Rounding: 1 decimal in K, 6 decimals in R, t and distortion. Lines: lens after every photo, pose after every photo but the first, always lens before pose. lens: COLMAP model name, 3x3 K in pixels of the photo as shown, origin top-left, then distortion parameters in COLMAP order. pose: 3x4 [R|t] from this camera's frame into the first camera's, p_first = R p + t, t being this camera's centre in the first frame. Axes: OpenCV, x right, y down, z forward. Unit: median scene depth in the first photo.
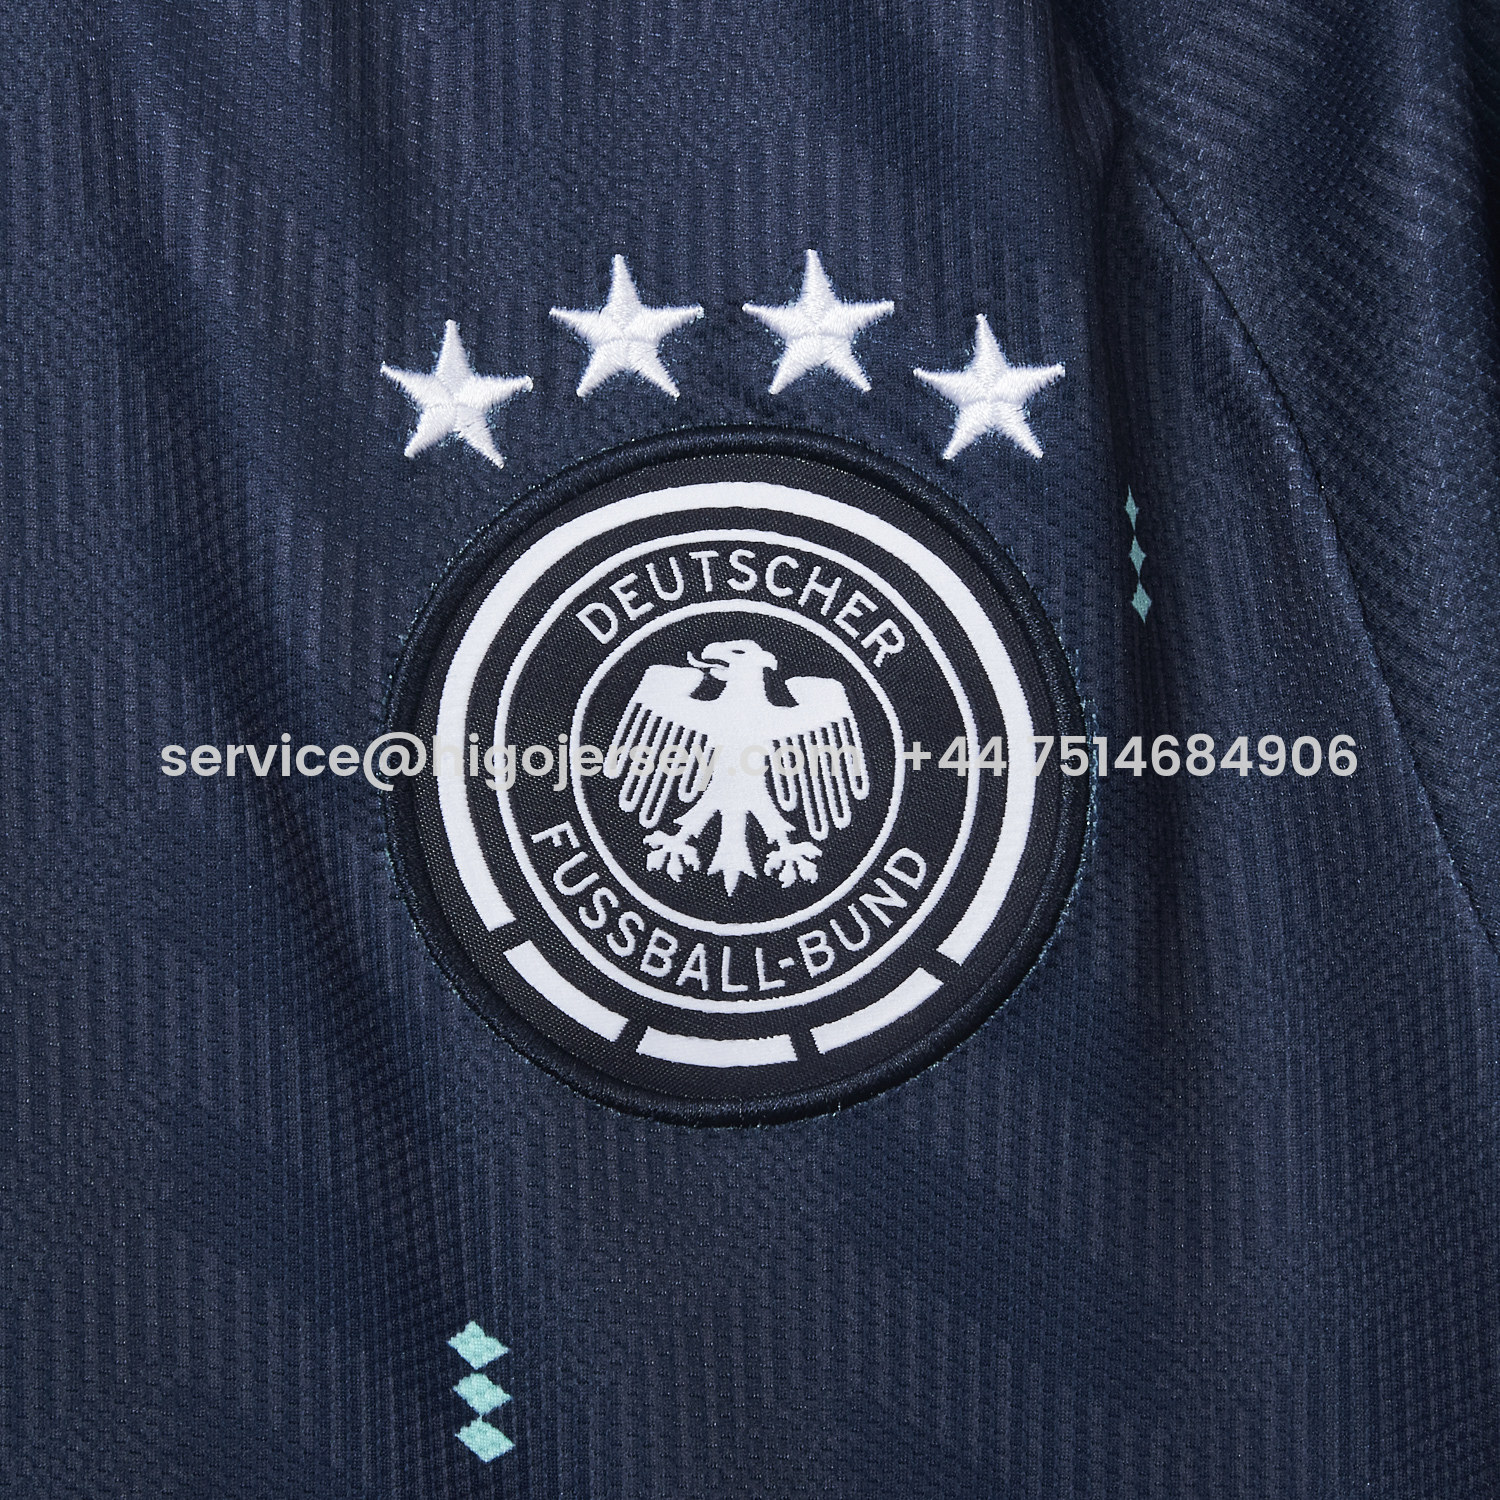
lens RADIAL K [[3633.9, 0, 747.8], [0, 3633.9, 807.7], [0, 0, 1]] dist [-0.076240, -0.133116]
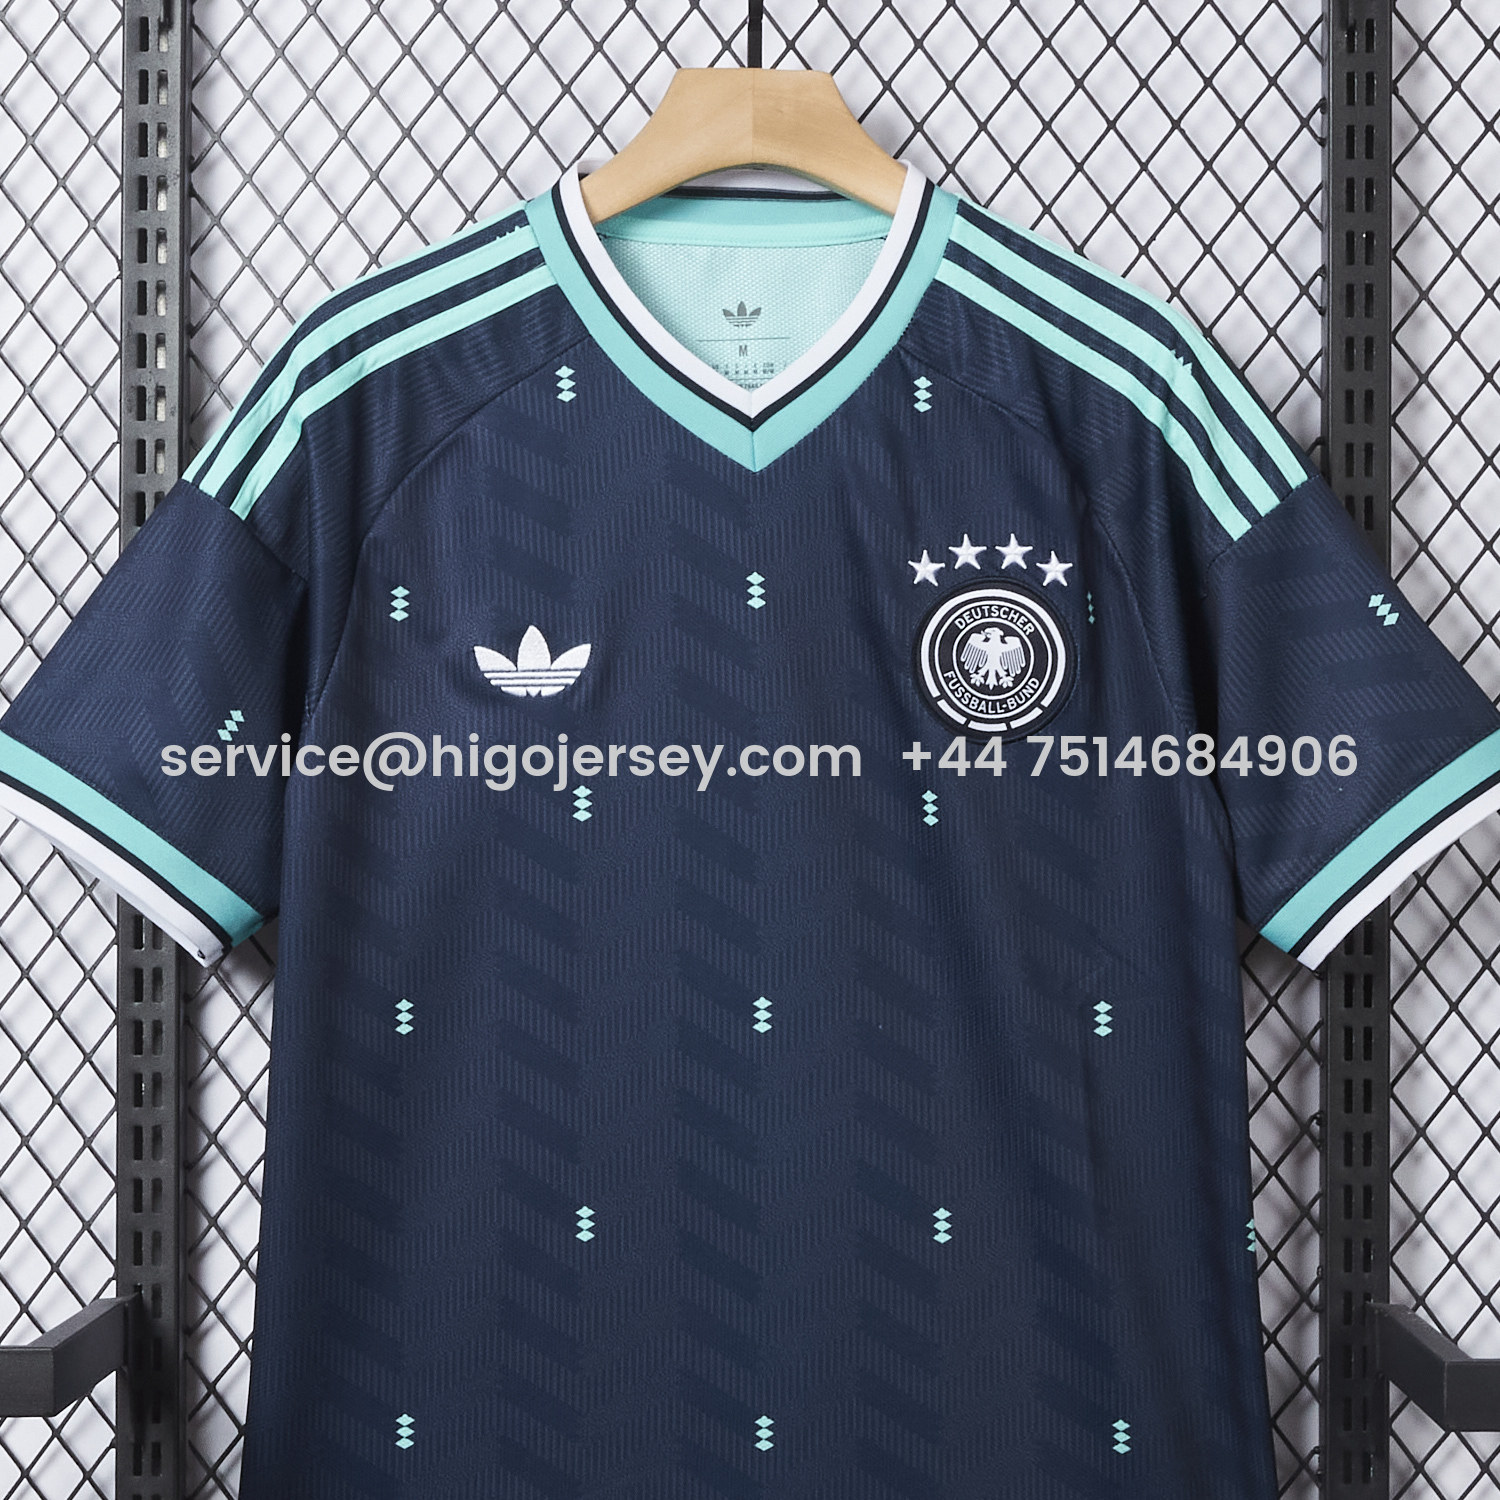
lens RADIAL K [[3633.9, 0, 747.8], [0, 3633.9, 807.7], [0, 0, 1]] dist [-0.076240, -0.133116]
pose [[0.998795, 0.010488, -0.047950, -0.082053], [-0.008790, 0.999332, 0.035484, 0.014293], [0.048291, -0.035019, 0.998219, -3.162719]]
